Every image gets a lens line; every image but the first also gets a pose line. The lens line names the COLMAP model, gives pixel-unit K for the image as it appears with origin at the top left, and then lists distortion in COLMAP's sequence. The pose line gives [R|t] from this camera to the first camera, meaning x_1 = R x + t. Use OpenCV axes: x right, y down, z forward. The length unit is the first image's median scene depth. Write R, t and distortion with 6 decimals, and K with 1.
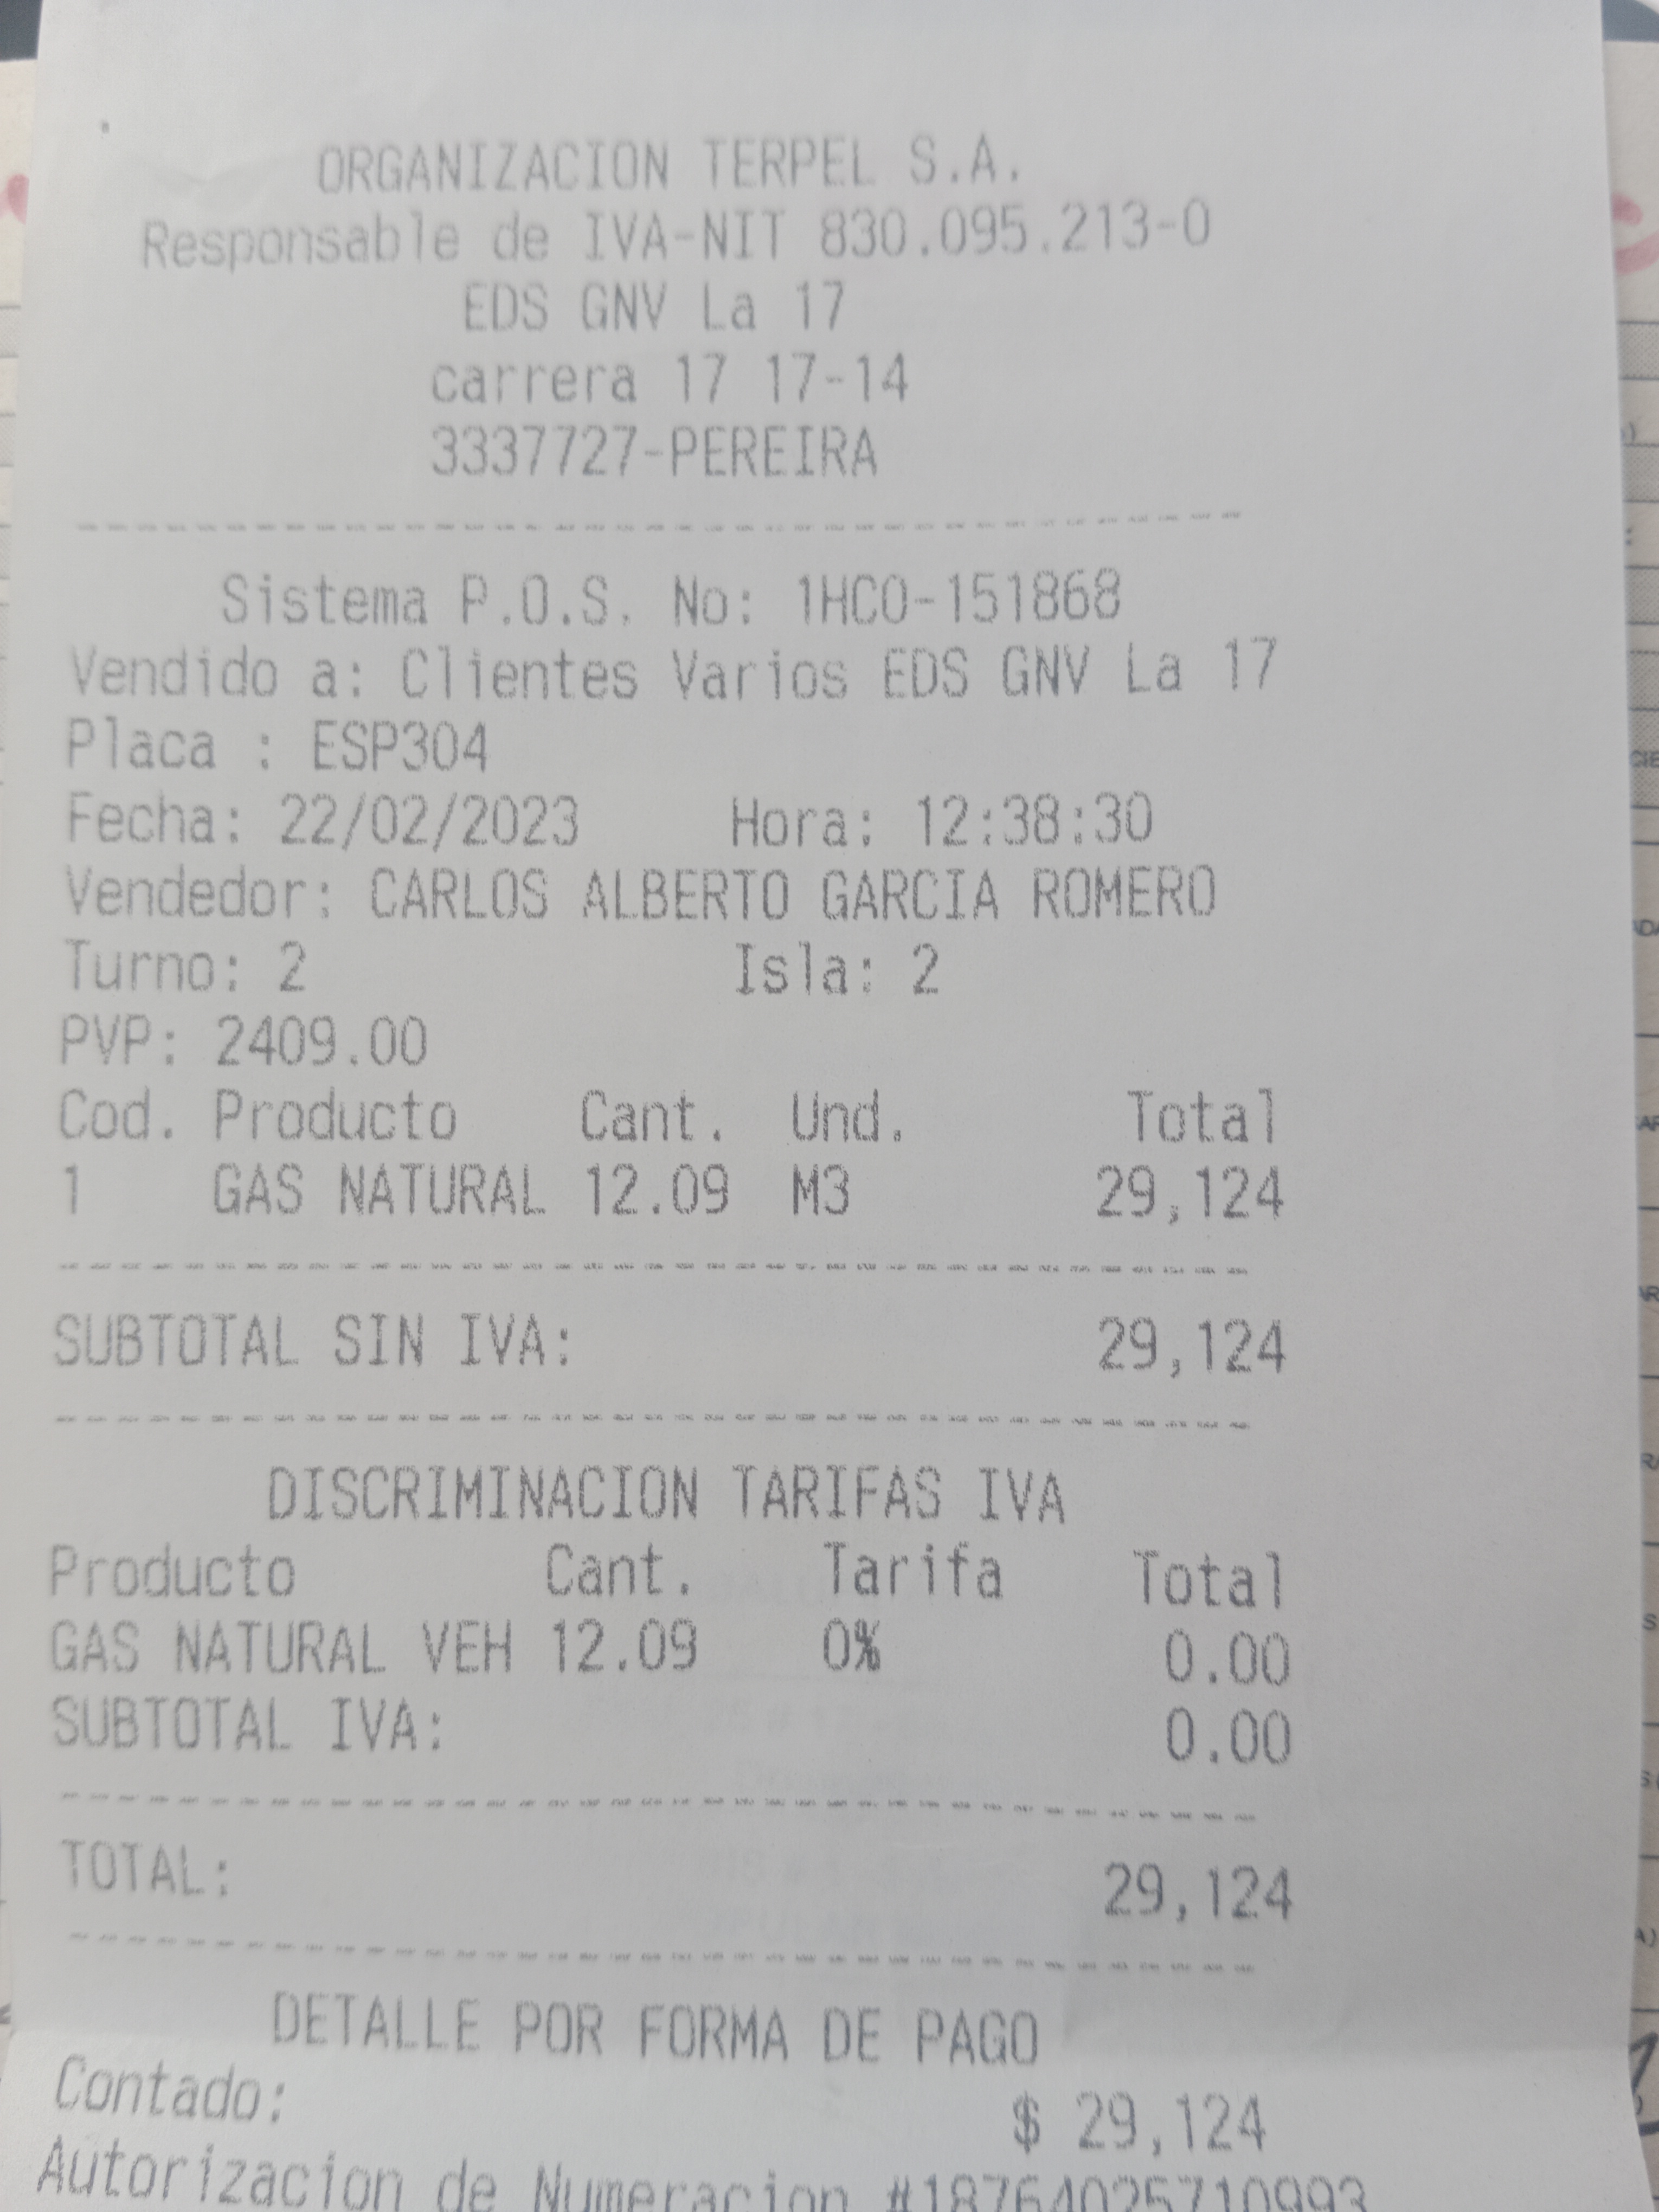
lens RADIAL K [[1666.4, 0, 778.9], [0, 1666.4, 1098.8], [0, 0, 1]] dist [0.070582, -0.001893]
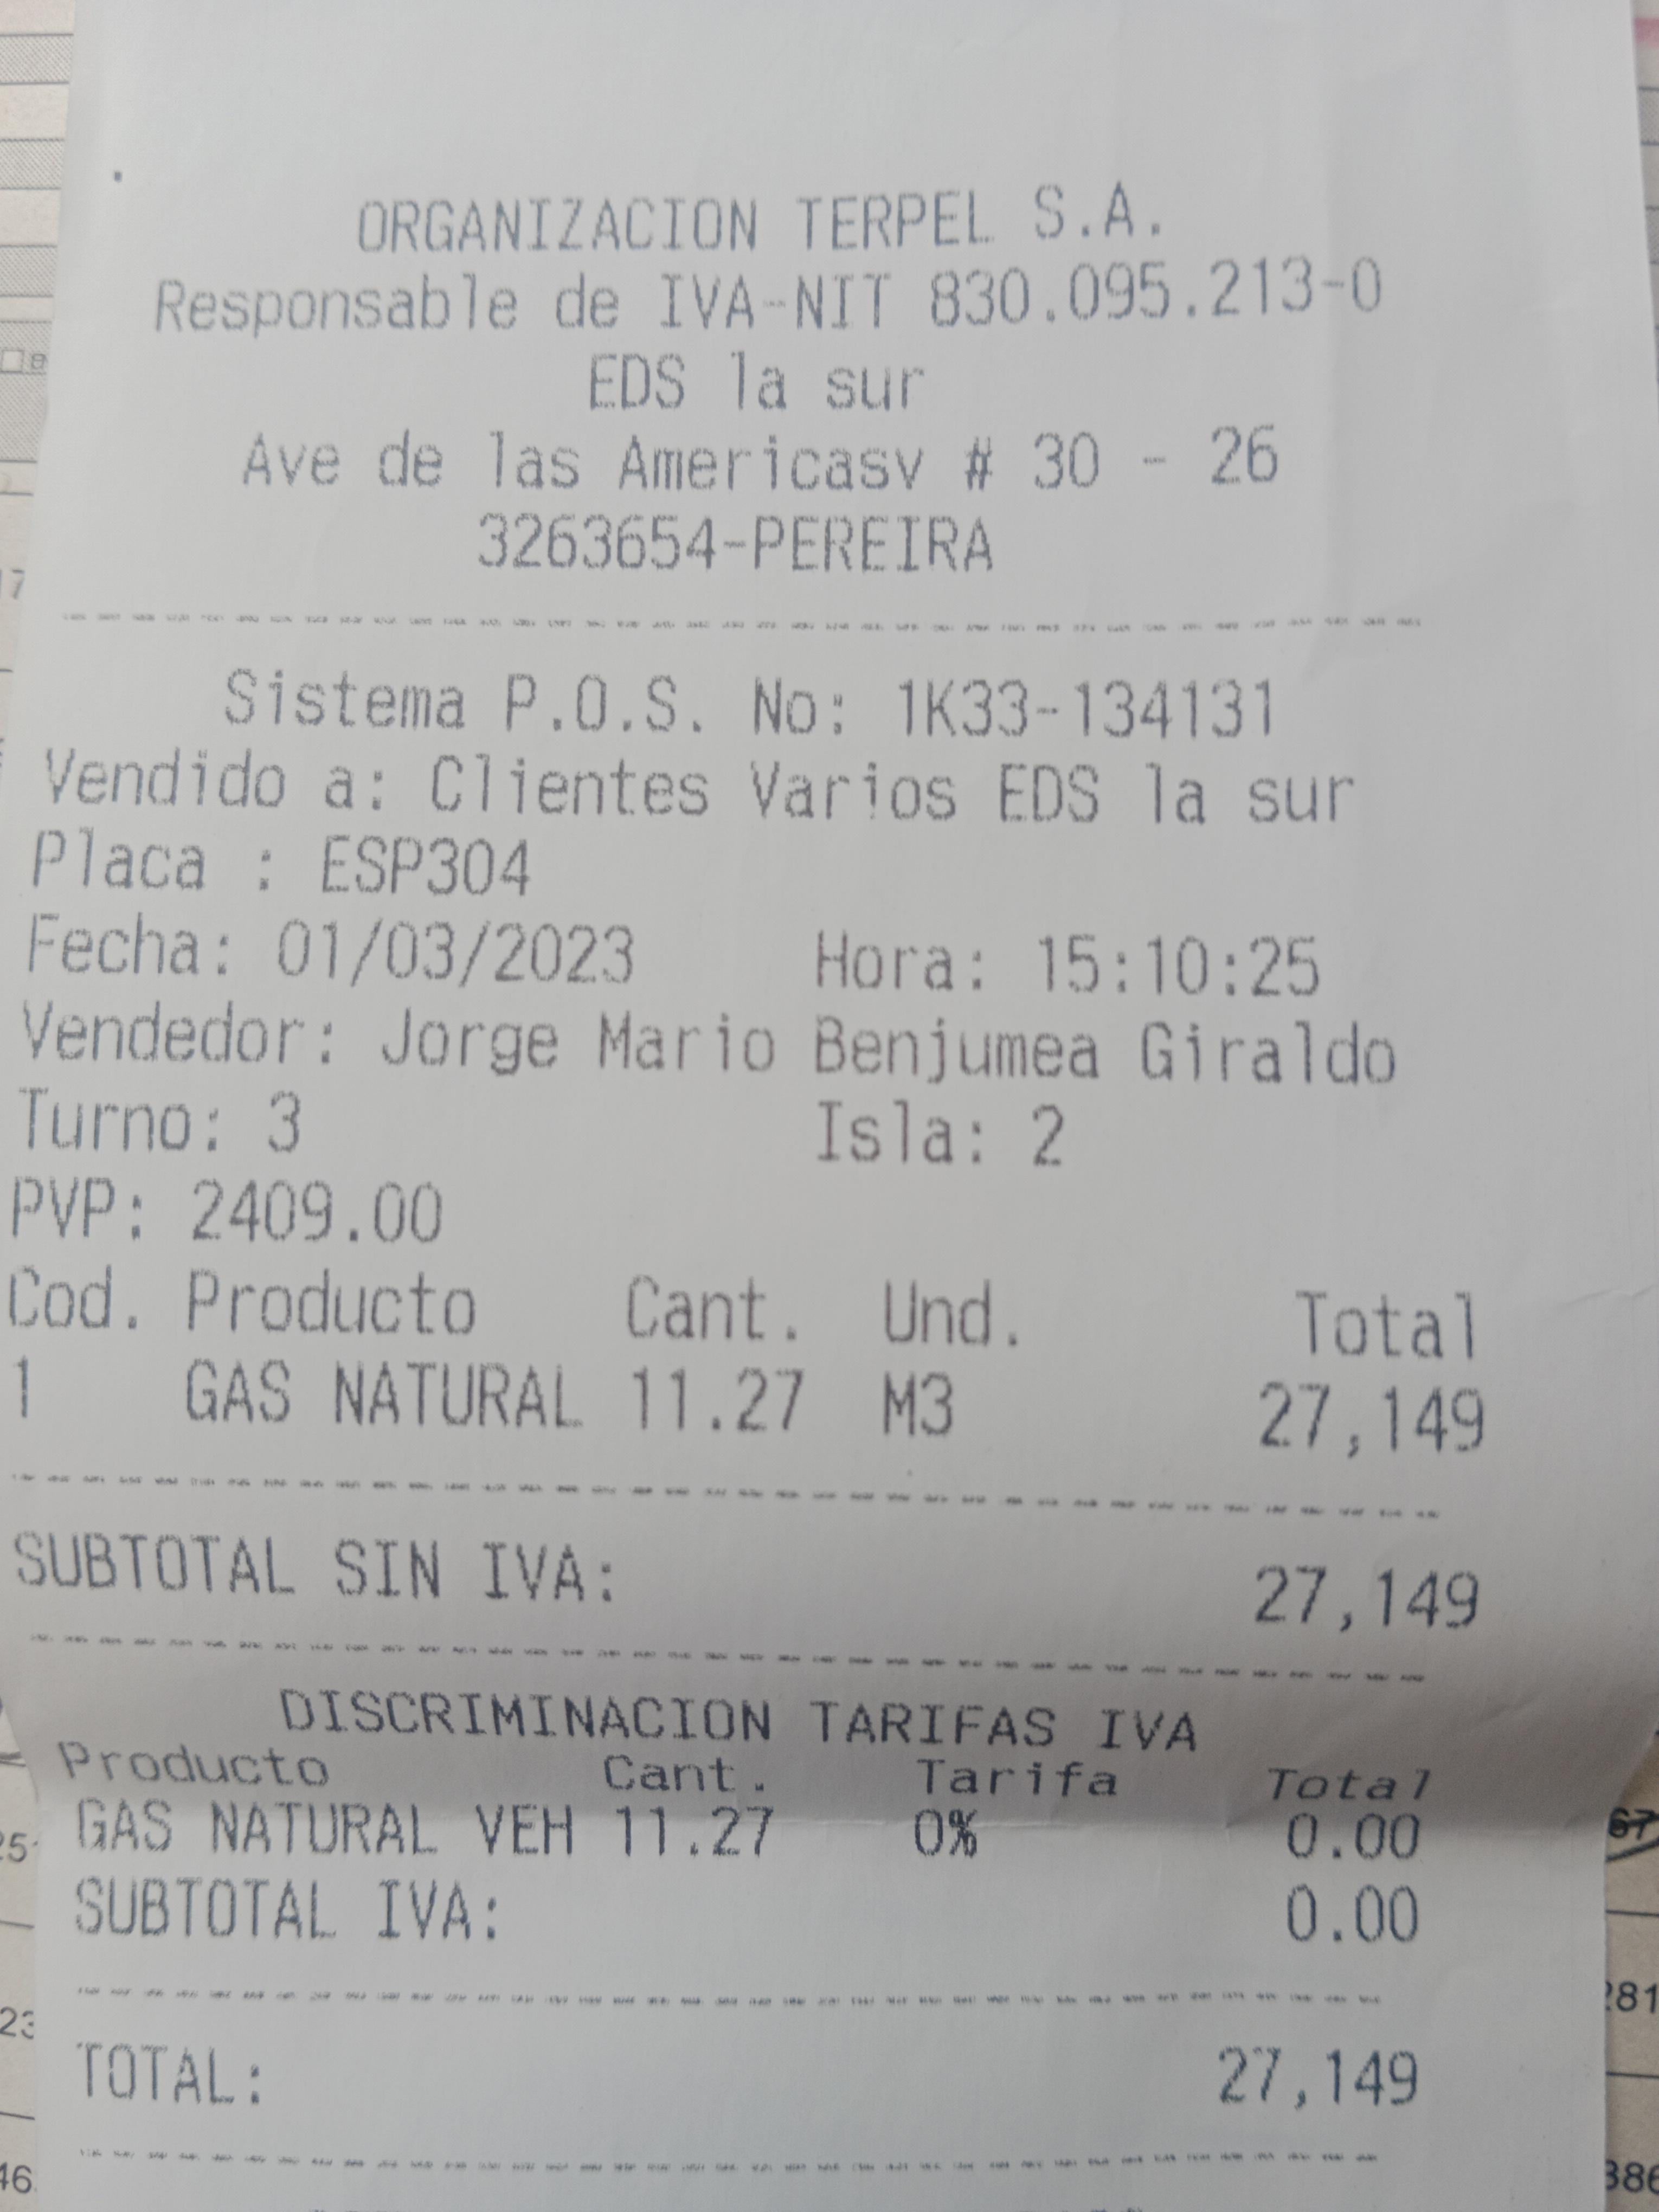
lens RADIAL K [[1666.4, 0, 778.9], [0, 1666.4, 1098.8], [0, 0, 1]] dist [0.070582, -0.001893]
pose [[0.997310, 0.011967, -0.072312, 0.014365], [-0.019704, 0.994036, -0.107256, -0.005124], [0.070597, 0.108392, 0.991598, 0.168521]]
